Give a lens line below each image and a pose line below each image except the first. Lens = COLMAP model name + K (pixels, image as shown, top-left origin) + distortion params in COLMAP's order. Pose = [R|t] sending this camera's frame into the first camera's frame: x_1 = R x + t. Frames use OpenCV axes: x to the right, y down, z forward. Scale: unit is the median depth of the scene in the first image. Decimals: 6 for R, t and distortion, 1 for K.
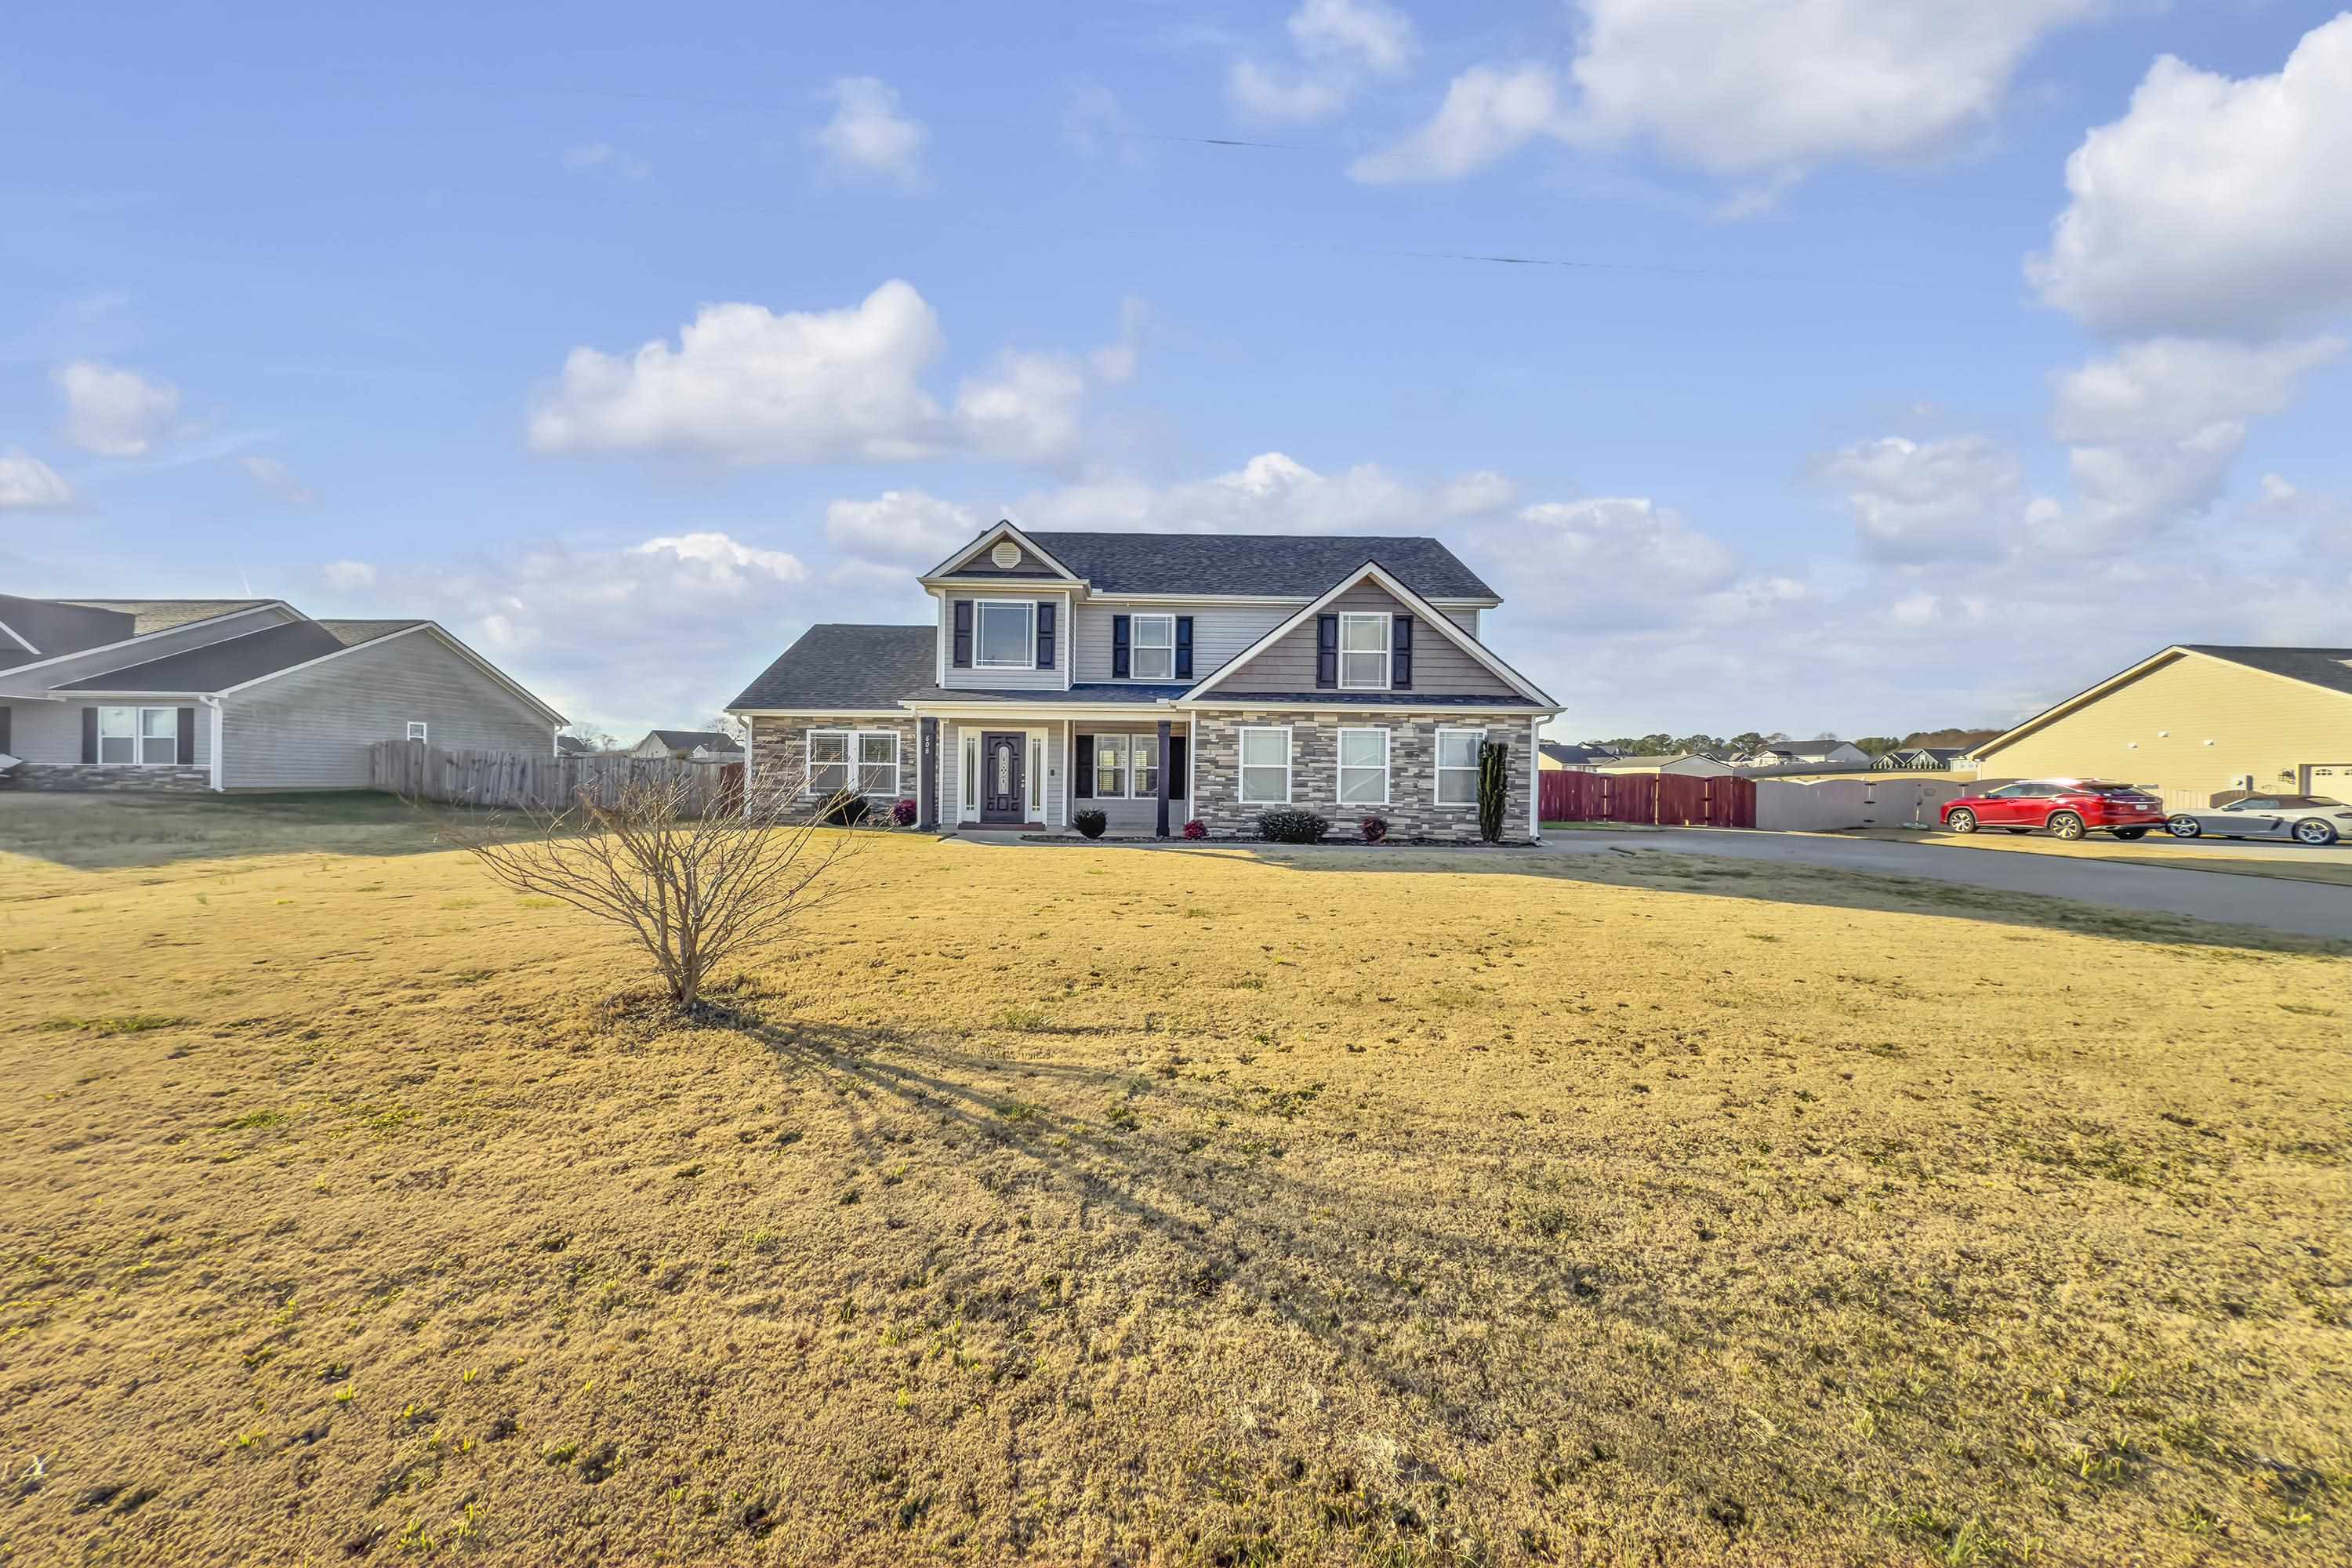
lens RADIAL K [[918.6, 0, 1181.1], [0, 918.6, 784.0], [0, 0, 1]] dist [0.000459, -0.000017]
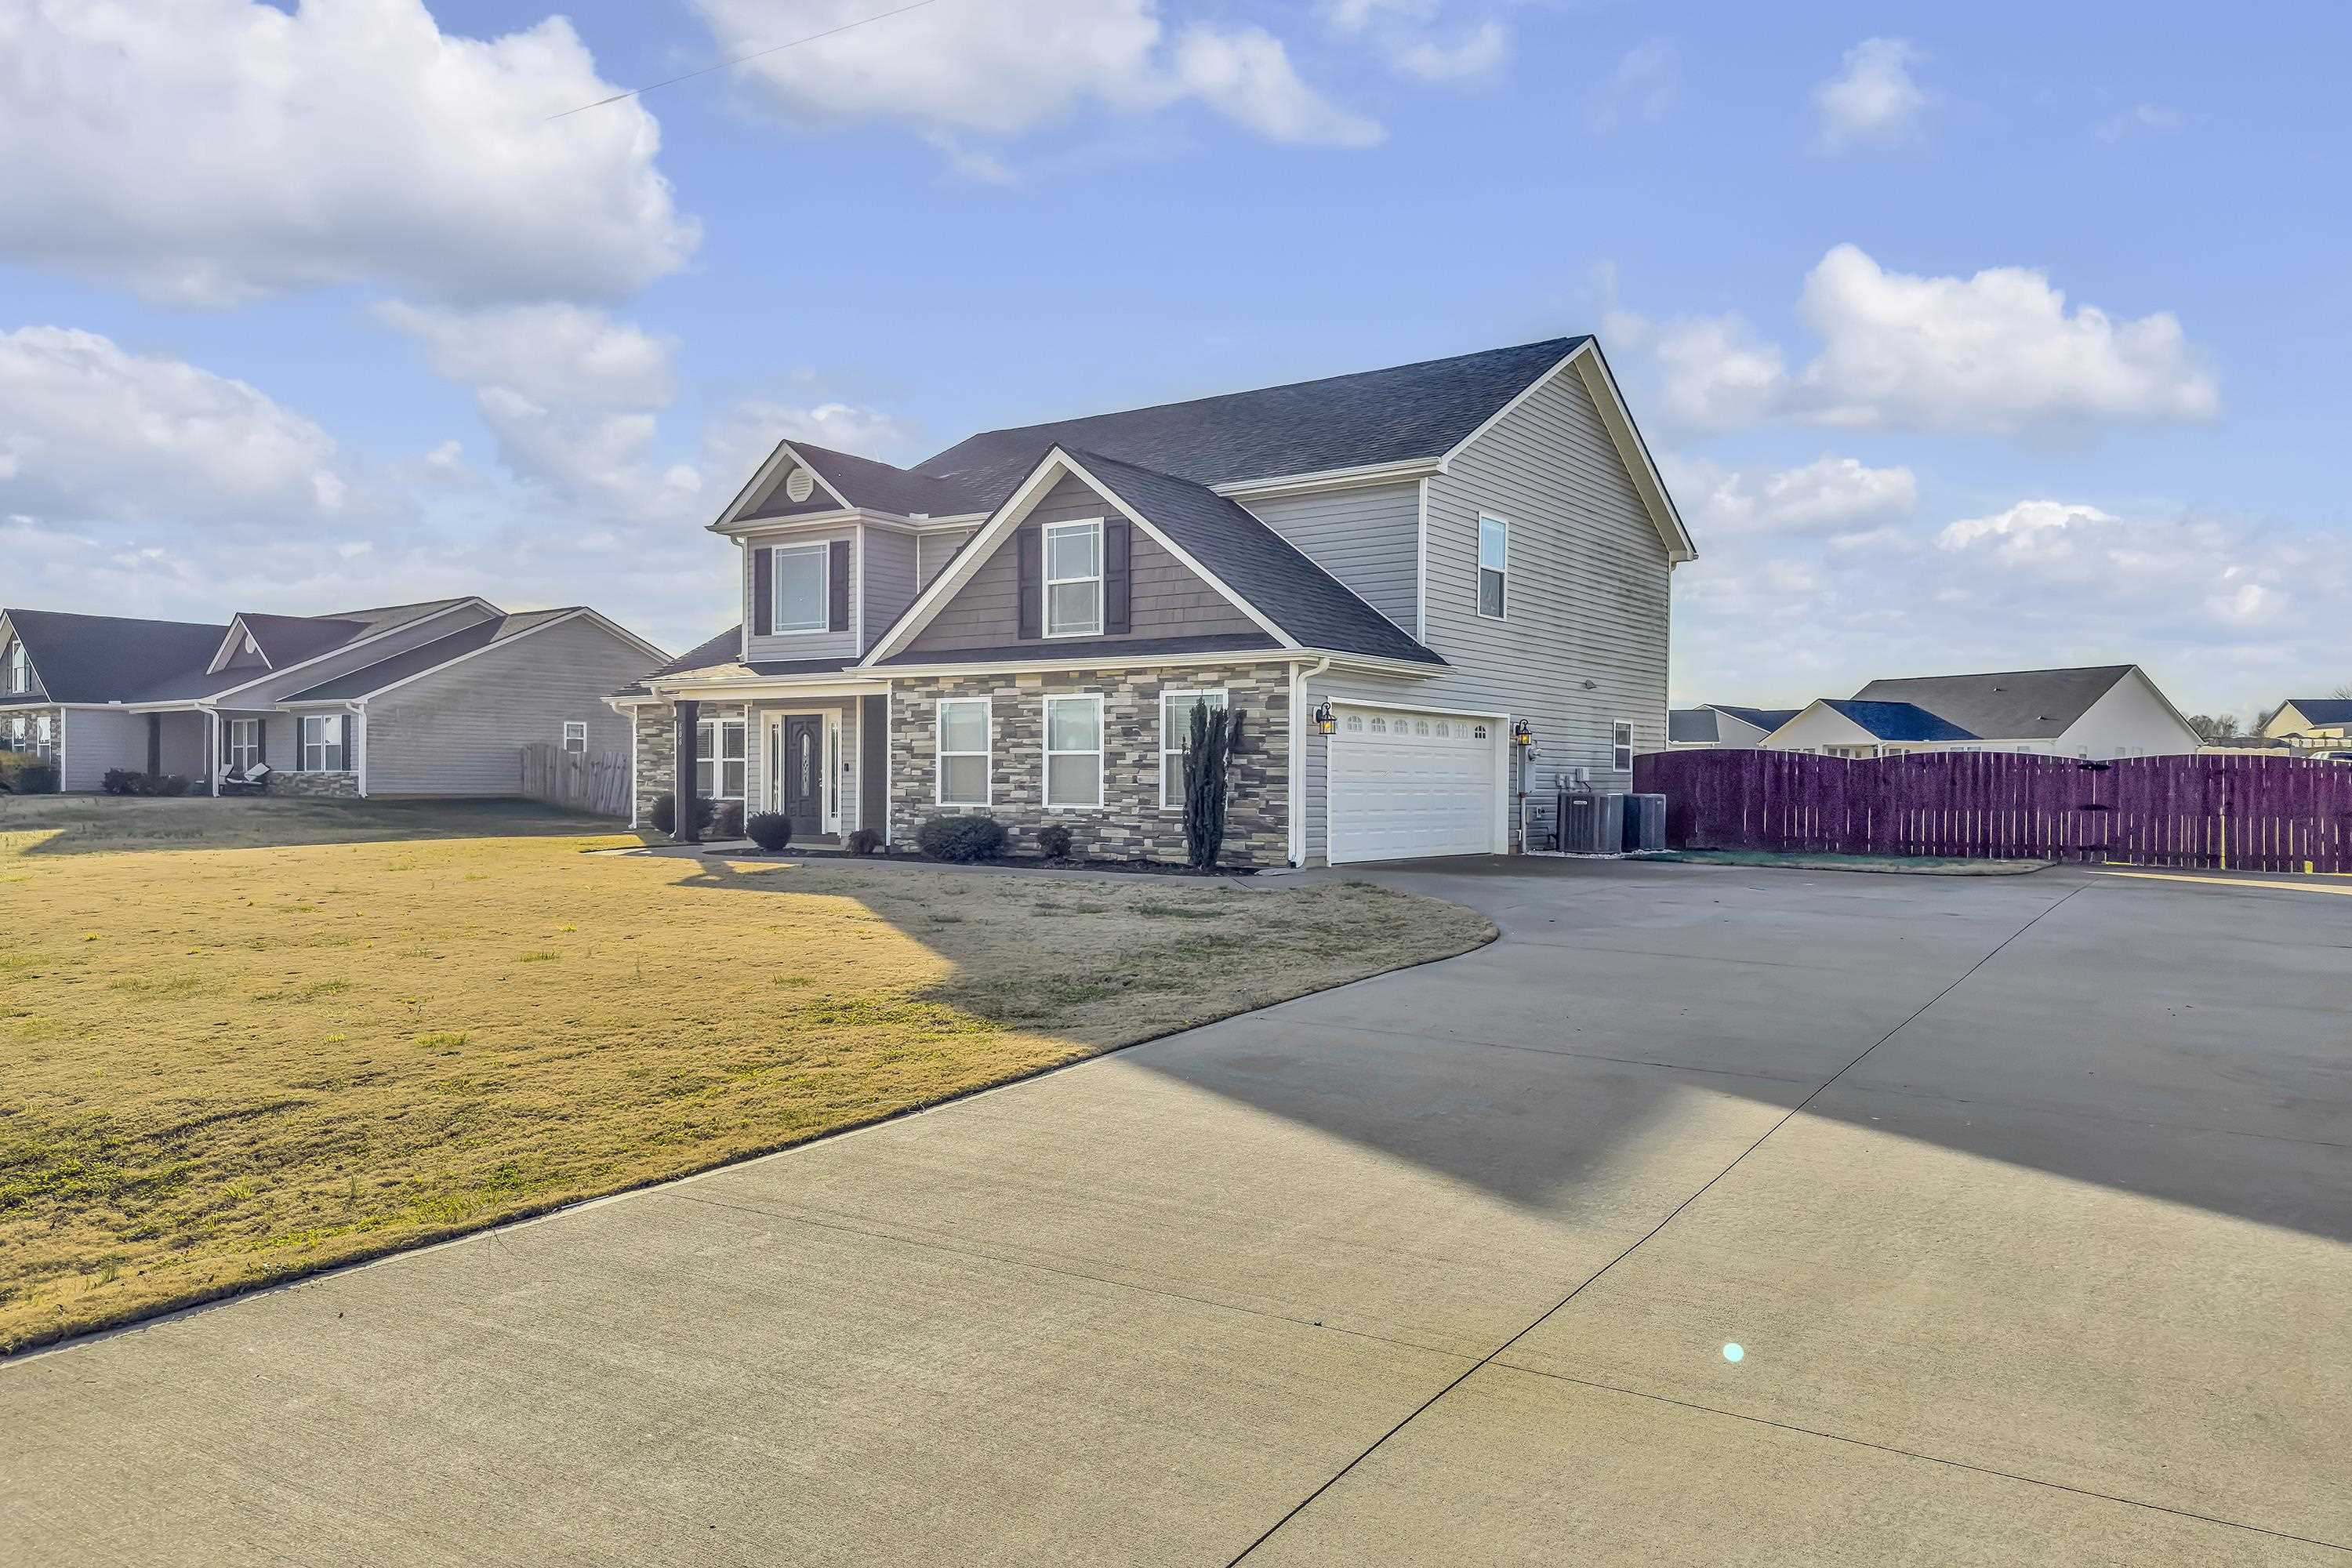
lens RADIAL K [[1664.1, 0, 1176.0], [0, 1664.1, 784.0], [0, 0, 1]] dist [0.068152, -0.107632]
pose [[0.809999, -0.006665, -0.586393, 1.909559], [0.001035, 0.999950, -0.009936, 0.032726], [0.586430, 0.007442, 0.809966, 0.117883]]
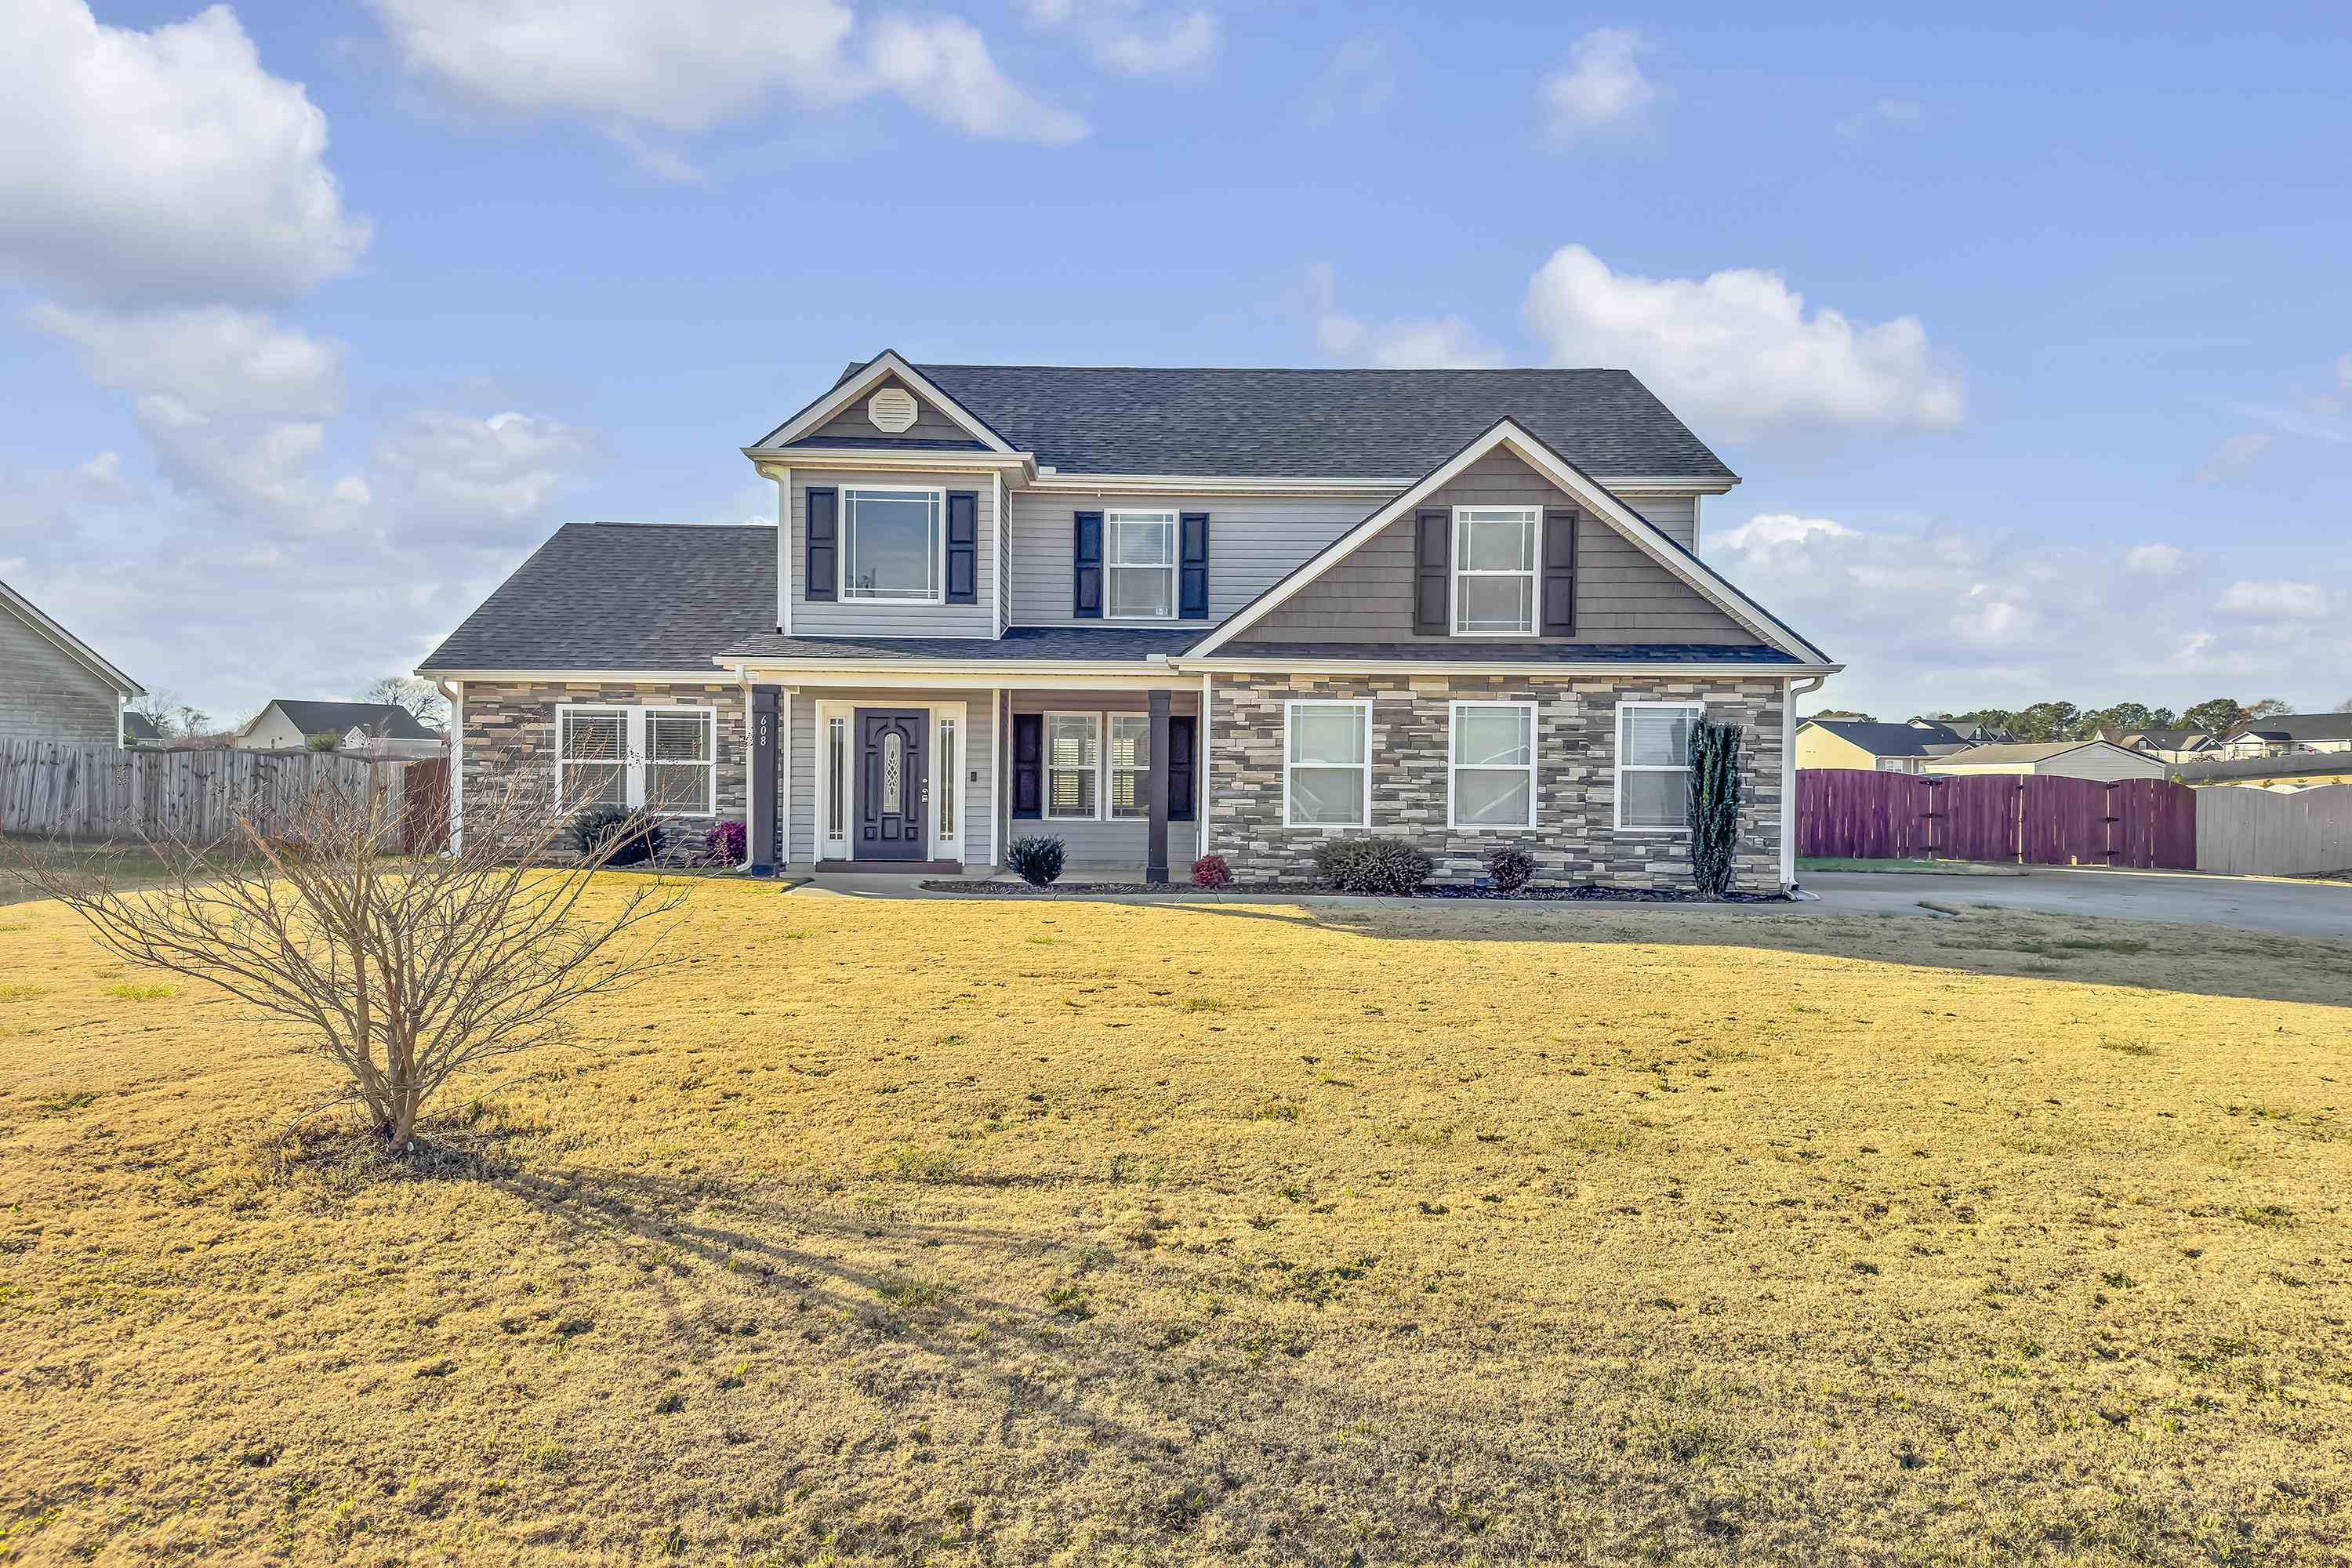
lens RADIAL K [[1664.1, 0, 1176.0], [0, 1664.1, 784.0], [0, 0, 1]] dist [0.068152, -0.107632]
pose [[0.999783, -0.001836, -0.020767, 0.030675], [0.001753, 0.999990, -0.004019, -0.006607], [0.020775, 0.003981, 0.999776, -0.166438]]
